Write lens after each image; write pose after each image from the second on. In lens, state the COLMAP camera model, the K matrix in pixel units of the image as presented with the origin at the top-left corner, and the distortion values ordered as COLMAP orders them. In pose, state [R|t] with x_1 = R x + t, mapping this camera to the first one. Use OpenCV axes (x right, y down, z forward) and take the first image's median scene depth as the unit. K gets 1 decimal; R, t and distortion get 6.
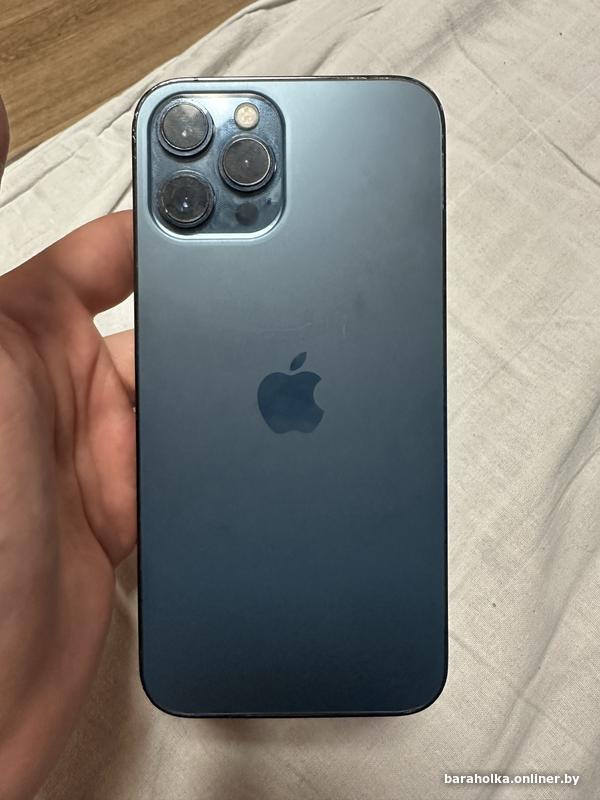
lens RADIAL K [[577.5, 0, 300.0], [0, 577.5, 400.0], [0, 0, 1]] dist [-0.005219, -0.000002]
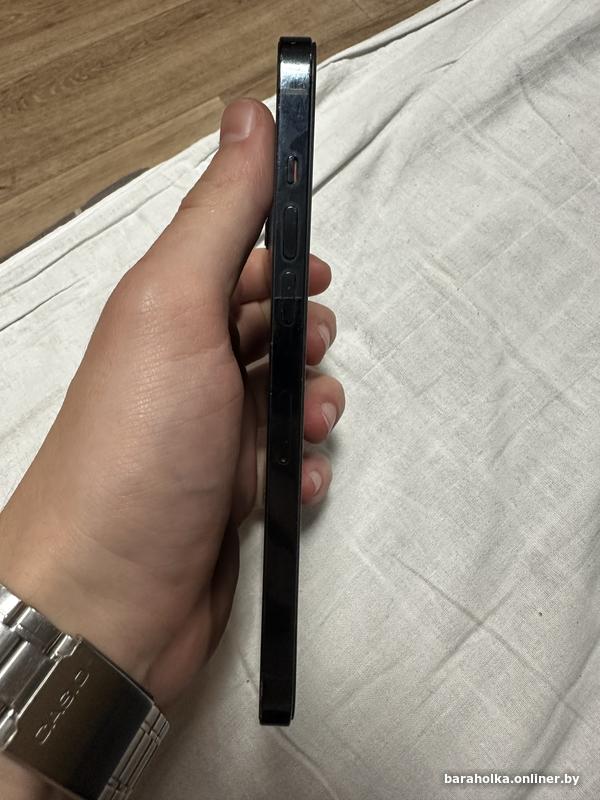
lens RADIAL K [[577.5, 0, 300.0], [0, 577.5, 400.0], [0, 0, 1]] dist [-0.005219, -0.000002]
pose [[0.996879, 0.060915, -0.050222, -0.063214], [-0.062364, 0.997666, -0.027795, 0.007889], [0.048412, 0.030840, 0.998351, -0.089168]]
